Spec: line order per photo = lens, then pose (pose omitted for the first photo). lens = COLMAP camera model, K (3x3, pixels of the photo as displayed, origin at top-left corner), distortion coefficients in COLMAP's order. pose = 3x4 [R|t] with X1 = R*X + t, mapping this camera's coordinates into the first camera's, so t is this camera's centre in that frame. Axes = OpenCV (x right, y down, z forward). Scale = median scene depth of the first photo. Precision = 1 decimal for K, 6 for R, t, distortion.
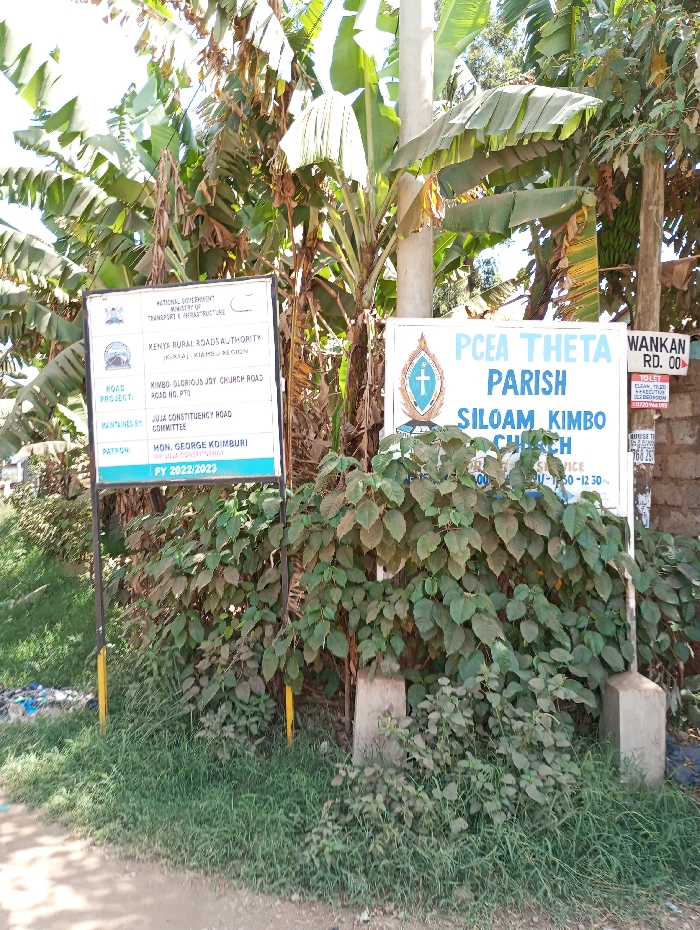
lens RADIAL K [[738.7, 0, 350.2], [0, 738.7, 466.4], [0, 0, 1]] dist [0.047679, -0.017168]
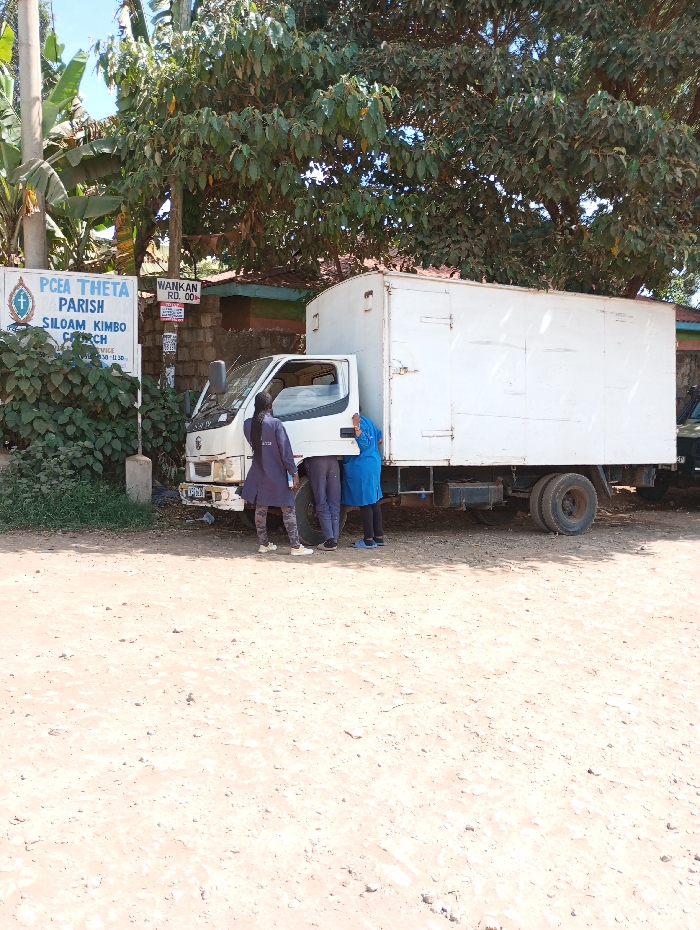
lens RADIAL K [[738.7, 0, 349.7], [0, 738.7, 464.3], [0, 0, 1]] dist [0.047679, -0.017168]
pose [[0.986620, 0.012843, 0.162529, 0.621089], [-0.036178, 0.989285, 0.141444, -0.003092], [-0.158971, -0.145432, 0.976513, -1.074699]]
